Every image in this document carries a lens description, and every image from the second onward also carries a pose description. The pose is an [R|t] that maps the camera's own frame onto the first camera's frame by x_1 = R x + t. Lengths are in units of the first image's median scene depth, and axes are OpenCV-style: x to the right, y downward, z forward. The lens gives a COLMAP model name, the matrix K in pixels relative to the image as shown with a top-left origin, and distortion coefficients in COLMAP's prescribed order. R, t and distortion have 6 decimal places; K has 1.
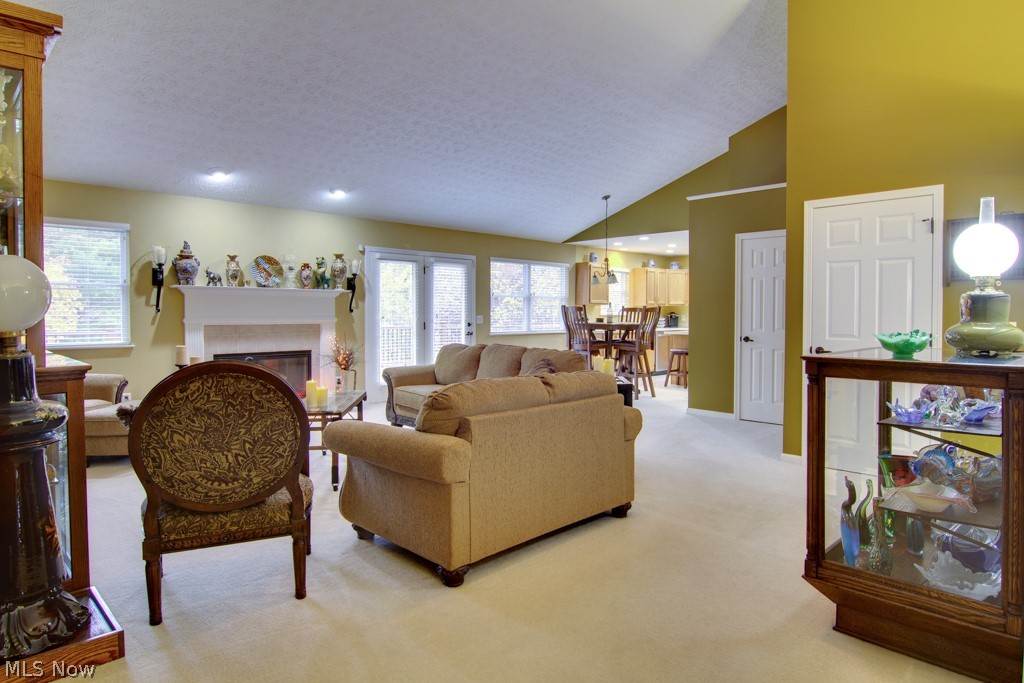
lens RADIAL K [[591.0, 0, 492.0], [0, 591.0, 327.6], [0, 0, 1]] dist [-0.011242, -0.013066]
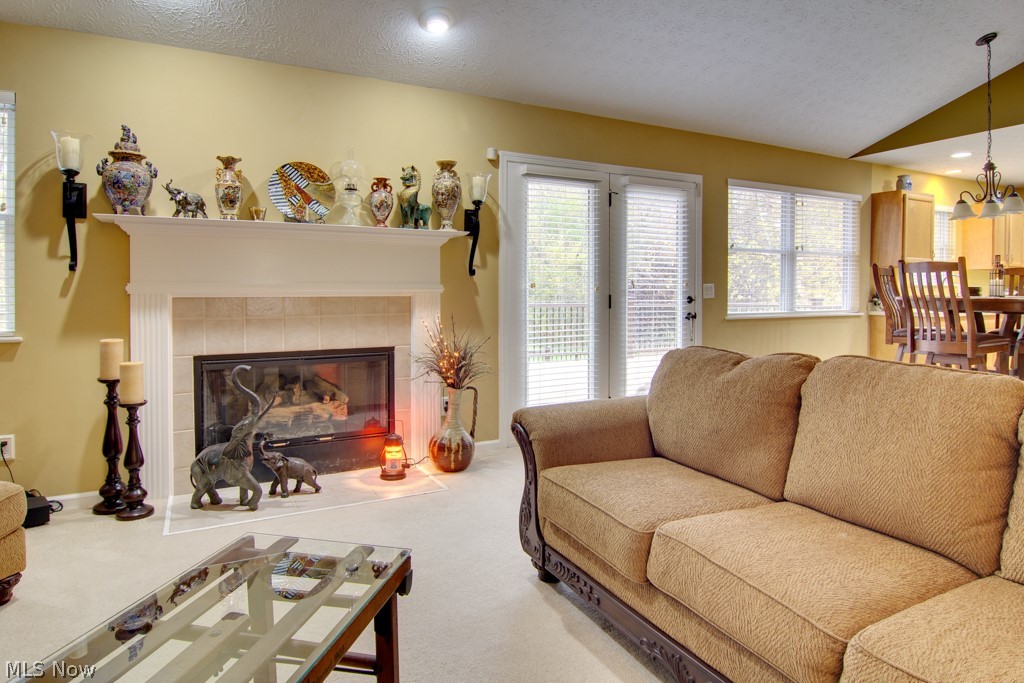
lens RADIAL K [[591.0, 0, 503.6], [0, 591.0, 305.2], [0, 0, 1]] dist [-0.011242, -0.013066]
pose [[0.963837, 0.005995, -0.266425, -0.072700], [-0.005756, 0.999982, 0.001680, -0.000031], [0.266430, -0.000086, 0.963854, 0.516009]]
